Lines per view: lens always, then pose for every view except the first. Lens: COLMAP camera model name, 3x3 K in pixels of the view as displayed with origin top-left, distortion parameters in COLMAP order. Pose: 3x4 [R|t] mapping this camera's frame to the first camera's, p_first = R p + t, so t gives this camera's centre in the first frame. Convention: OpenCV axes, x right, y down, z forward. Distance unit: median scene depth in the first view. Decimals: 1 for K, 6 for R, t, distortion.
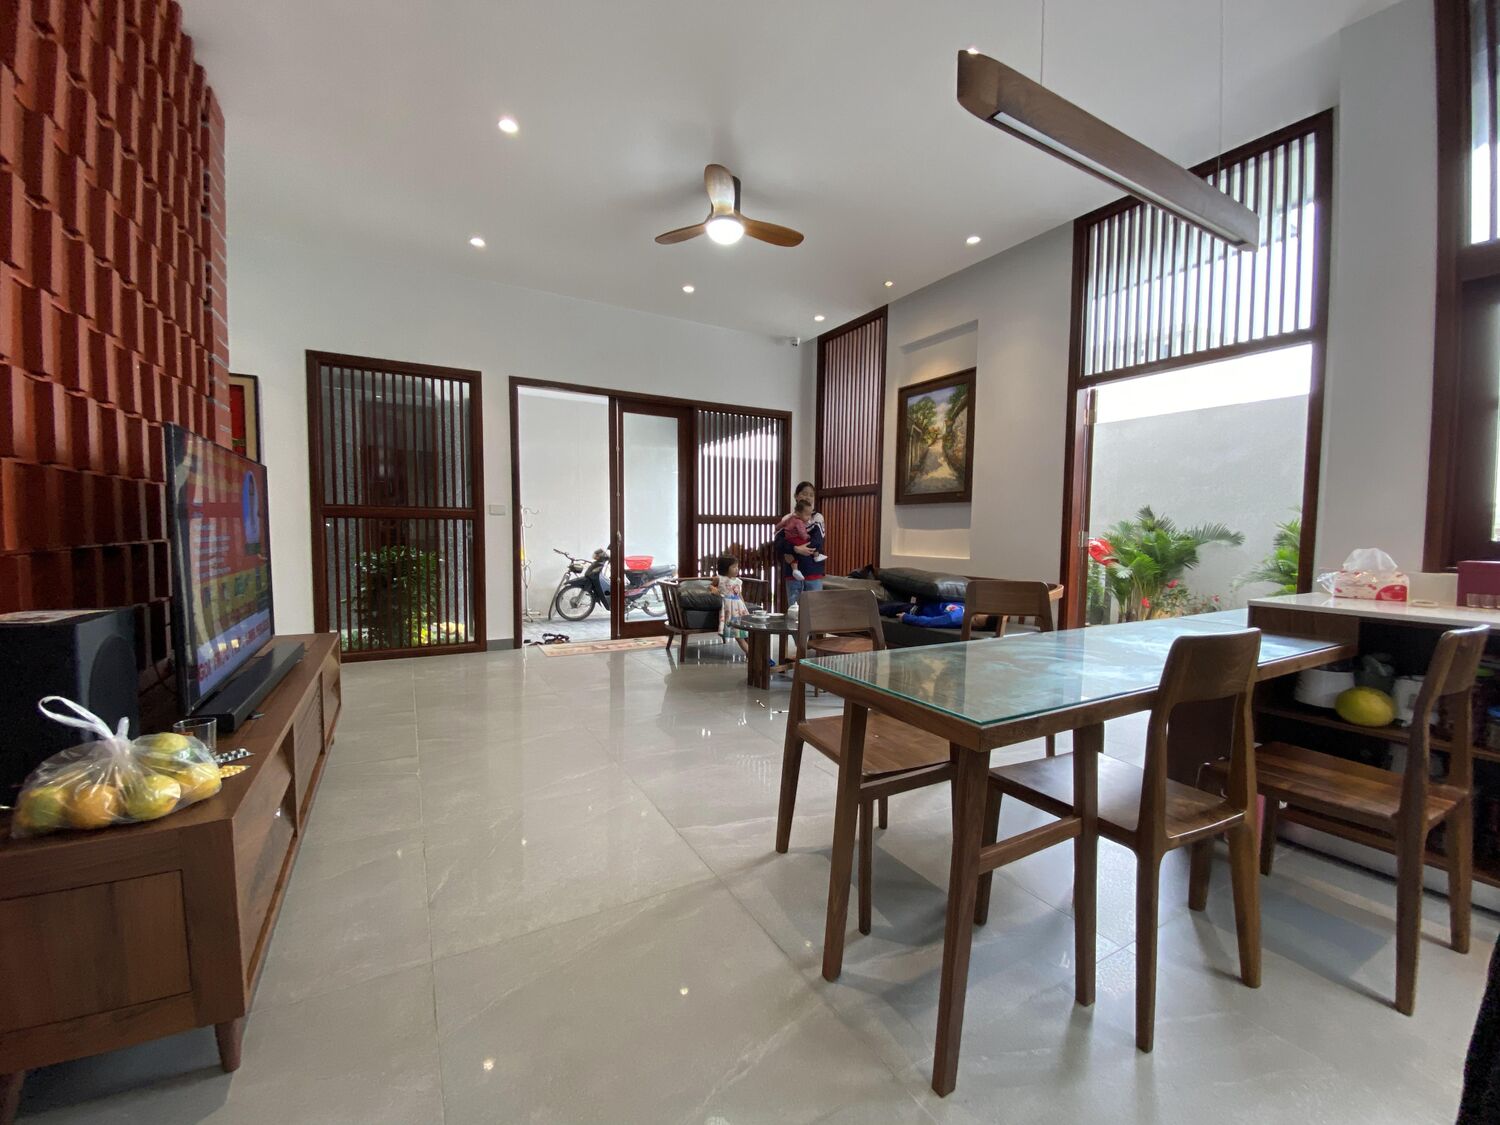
lens RADIAL K [[614.6, 0, 753.1], [0, 614.6, 561.3], [0, 0, 1]] dist [-0.010207, -0.001767]
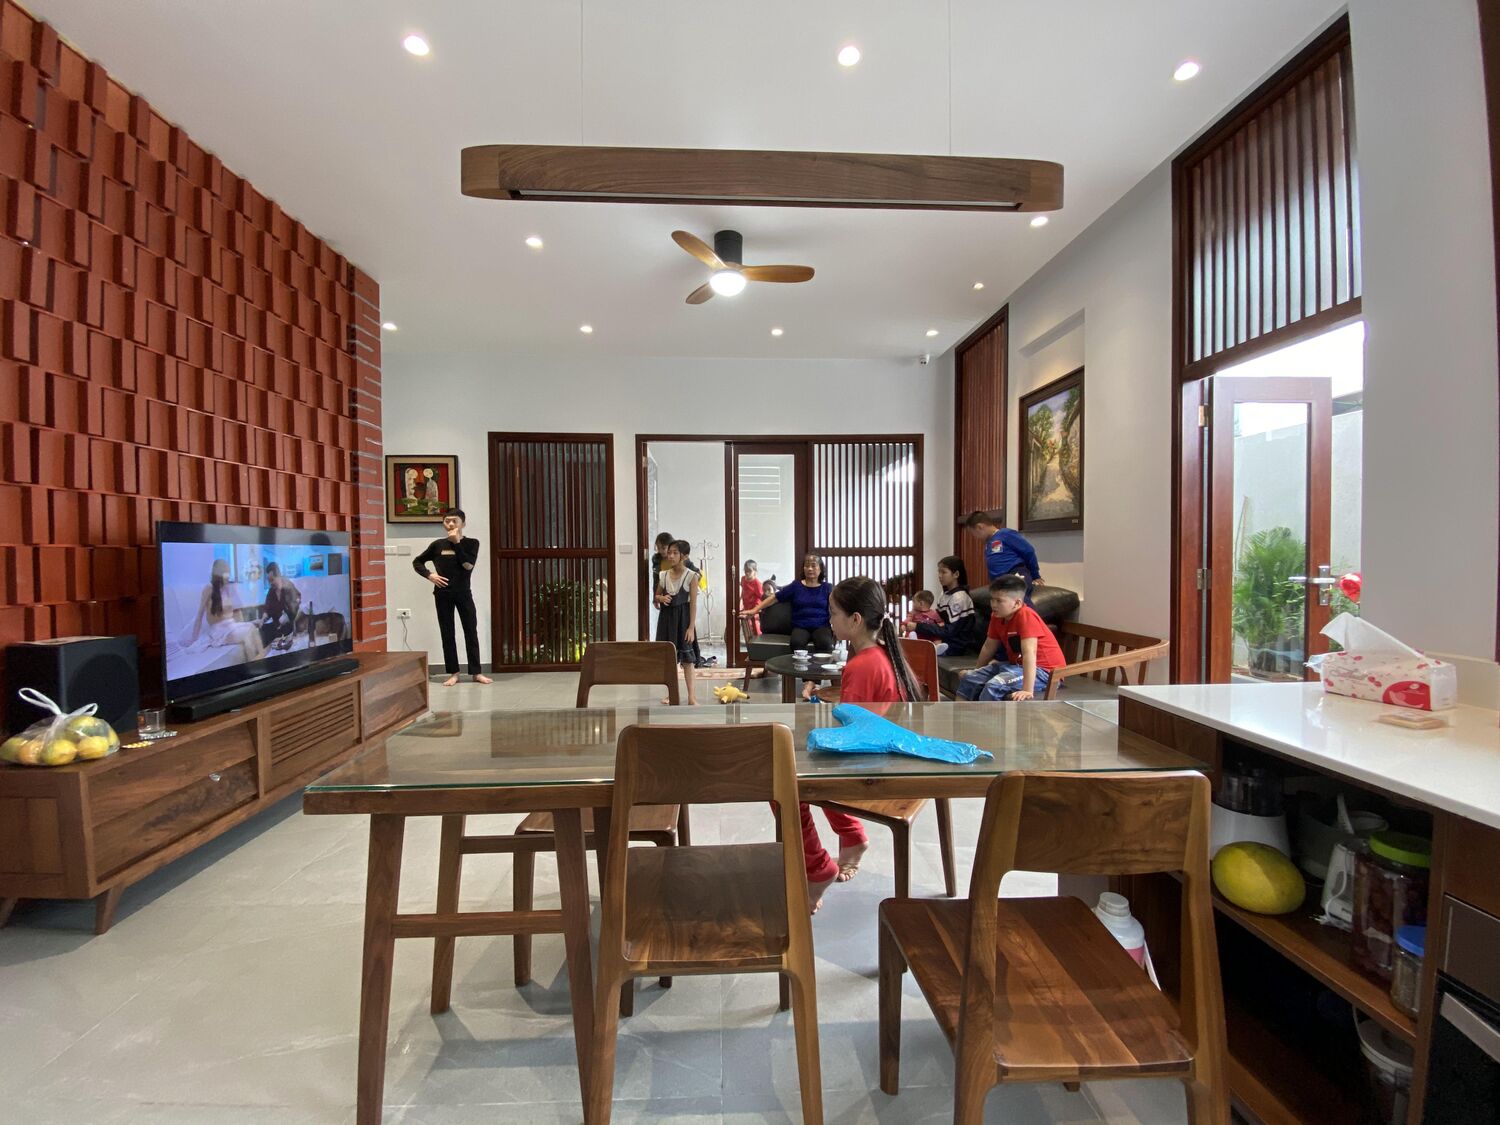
lens RADIAL K [[614.6, 0, 748.3], [0, 614.6, 558.1], [0, 0, 1]] dist [-0.010207, -0.001767]
pose [[0.888506, -0.011695, -0.458716, 0.314187], [-0.007431, 0.999177, -0.039866, -0.021662], [0.458805, 0.038830, 0.887688, 0.074235]]
